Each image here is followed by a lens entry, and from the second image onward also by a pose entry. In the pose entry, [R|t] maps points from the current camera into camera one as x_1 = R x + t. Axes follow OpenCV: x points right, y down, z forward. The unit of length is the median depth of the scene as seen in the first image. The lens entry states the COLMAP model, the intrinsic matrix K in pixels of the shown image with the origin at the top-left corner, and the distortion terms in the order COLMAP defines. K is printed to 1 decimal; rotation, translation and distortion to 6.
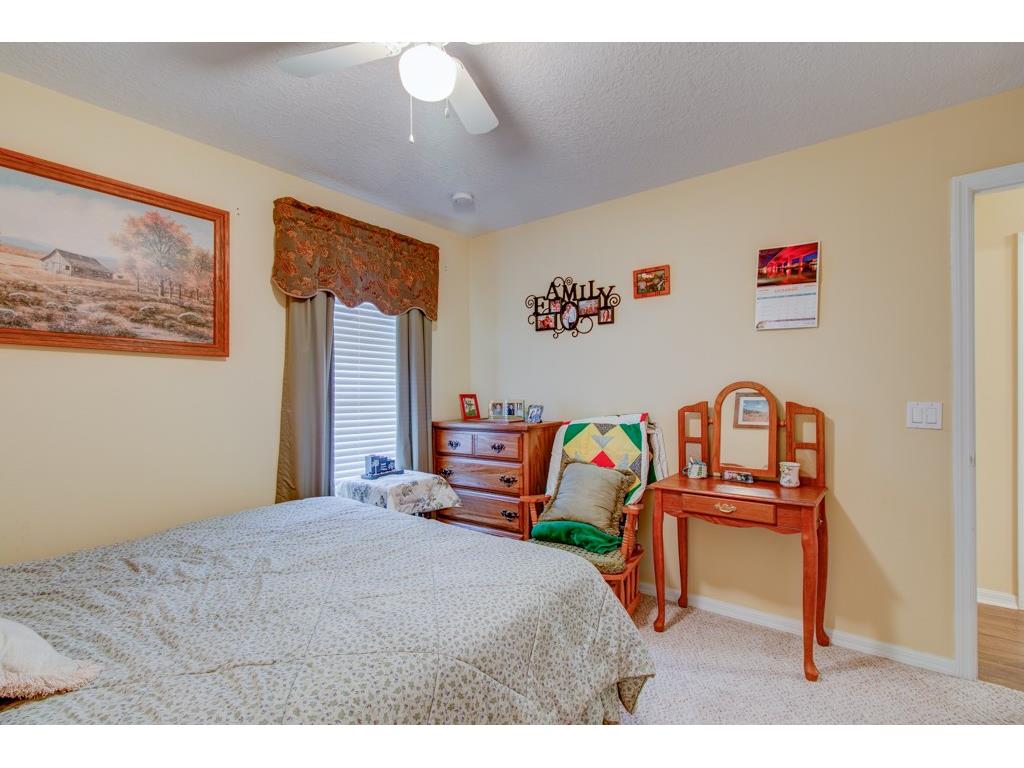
lens RADIAL K [[479.4, 0, 510.5], [0, 479.4, 389.2], [0, 0, 1]] dist [0.007230, -0.000430]
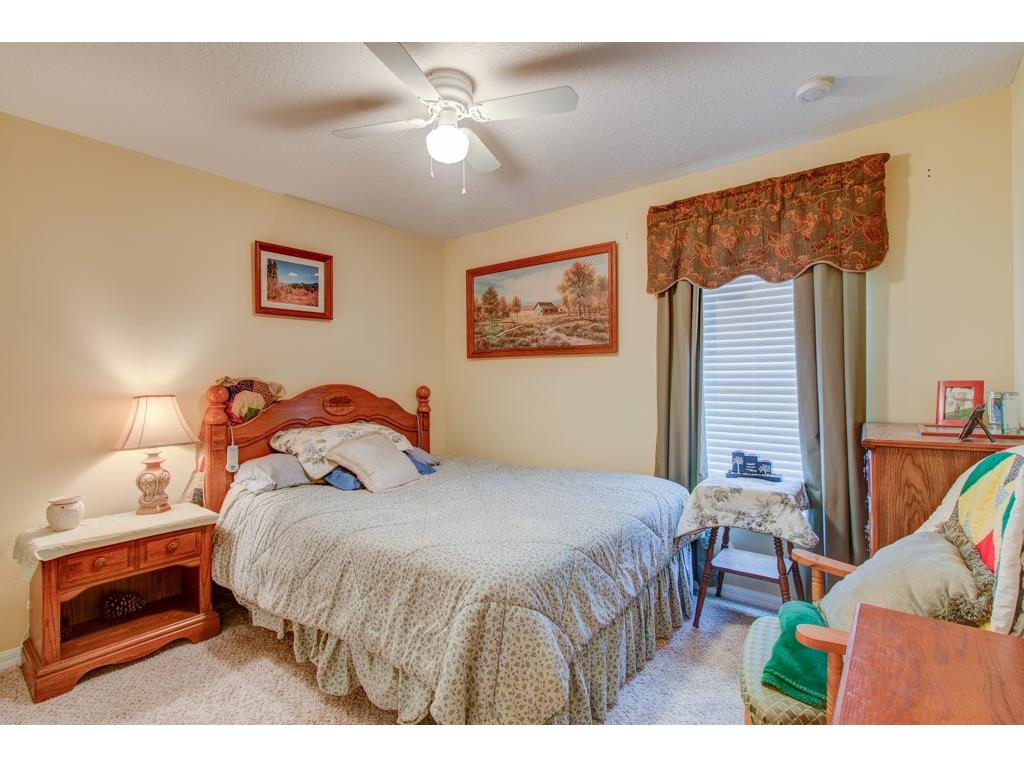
lens RADIAL K [[479.4, 0, 511.1], [0, 479.4, 379.9], [0, 0, 1]] dist [0.007230, -0.000430]
pose [[0.004629, 0.003555, -0.999983, 0.745461], [0.016396, 0.999859, 0.003630, -0.002655], [0.999855, -0.016412, 0.004570, 0.742229]]
